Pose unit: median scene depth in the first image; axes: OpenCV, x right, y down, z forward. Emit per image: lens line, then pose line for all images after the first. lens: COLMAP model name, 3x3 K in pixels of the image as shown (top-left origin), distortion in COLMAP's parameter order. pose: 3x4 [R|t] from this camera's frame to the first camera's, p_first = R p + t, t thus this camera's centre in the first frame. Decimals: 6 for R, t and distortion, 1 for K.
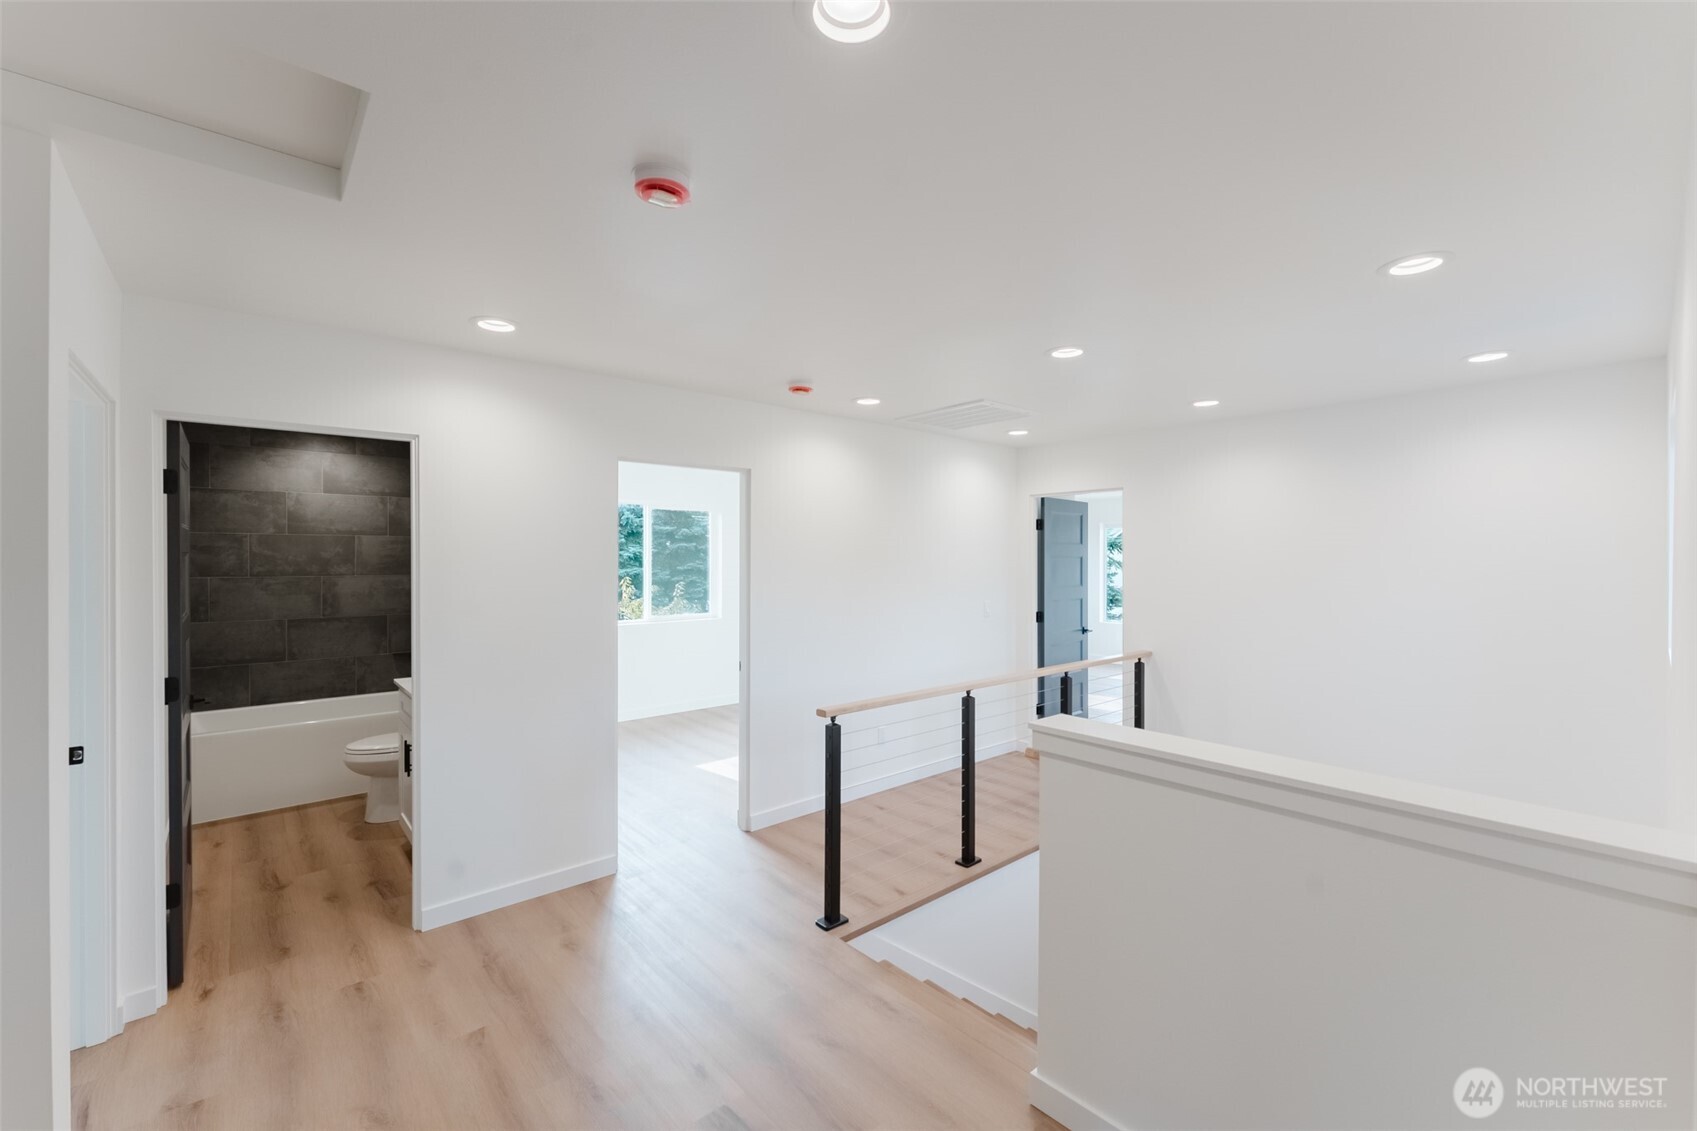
lens RADIAL K [[687.9, 0, 826.1], [0, 687.9, 557.8], [0, 0, 1]] dist [-0.001829, -0.000080]
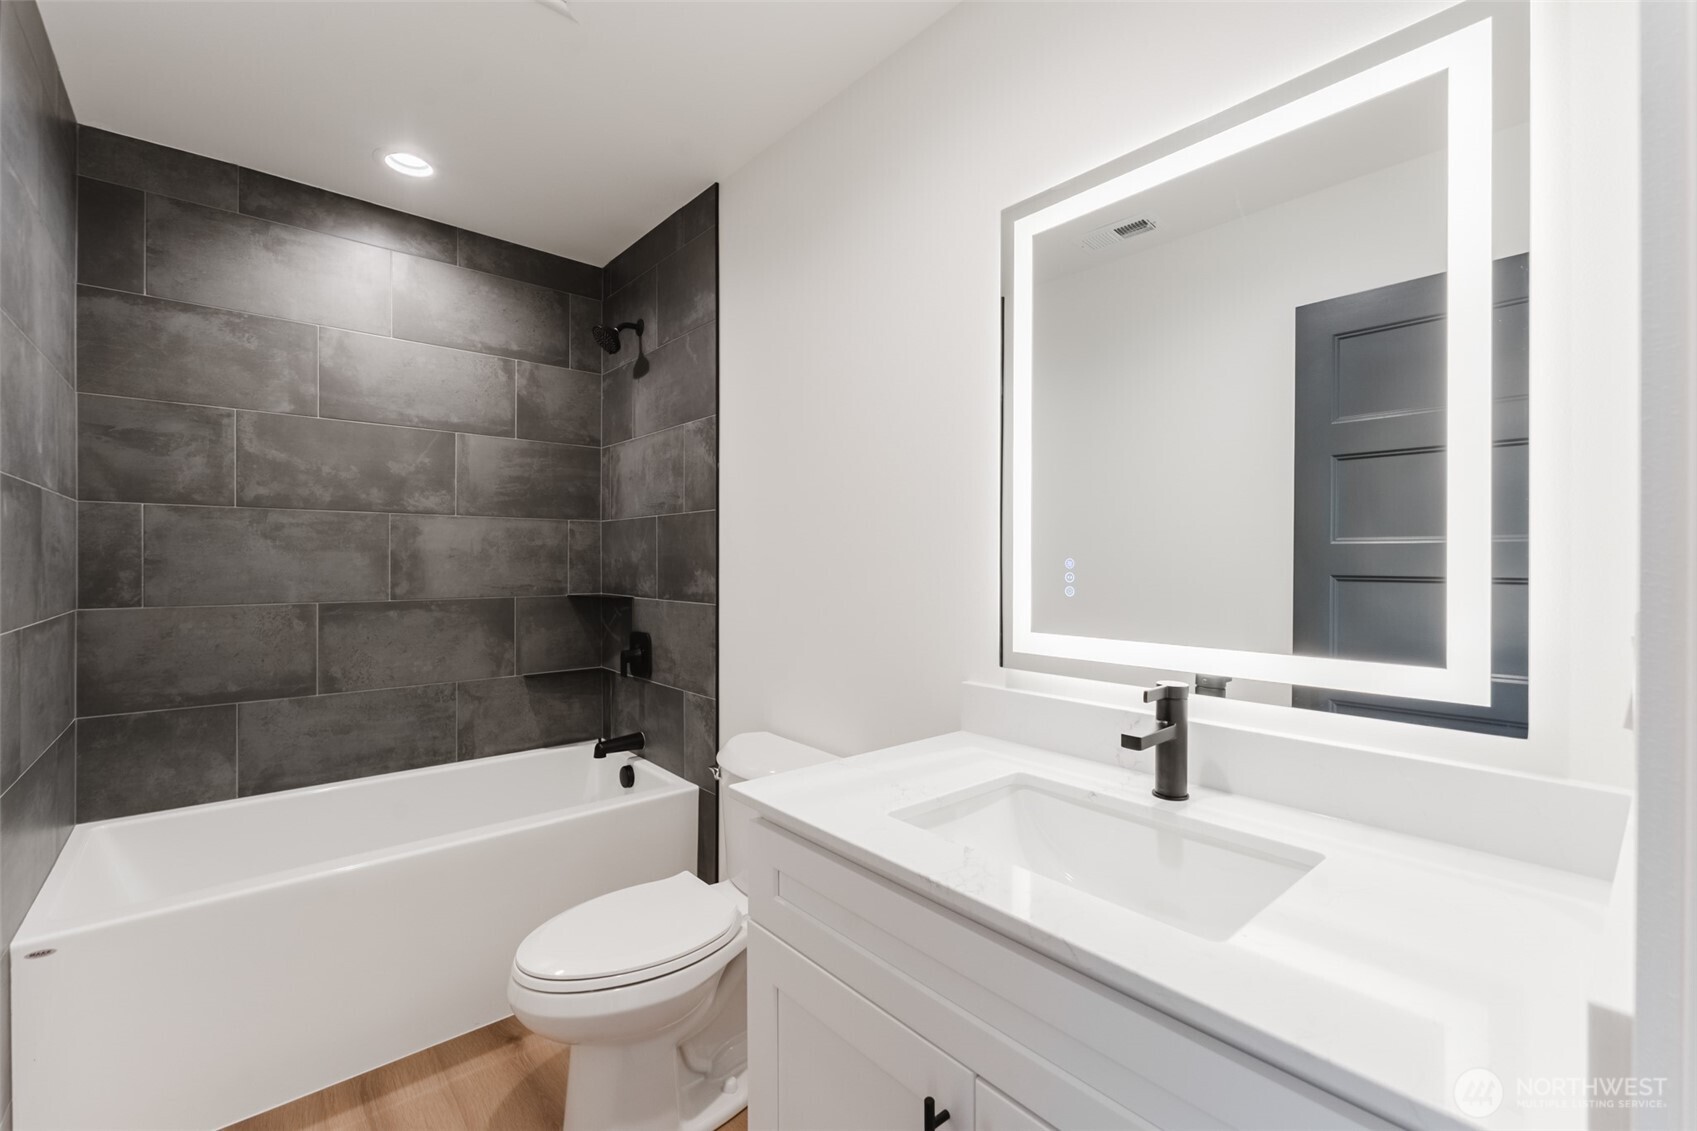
lens RADIAL K [[727.7, 0, 845.8], [0, 727.7, 558.5], [0, 0, 1]] dist [-0.000437, -0.000420]
pose [[0.999989, -0.004711, 0.000271, -0.429210], [0.004713, 0.999960, -0.007606, 0.064298], [-0.000235, 0.007607, 0.999971, 0.510318]]
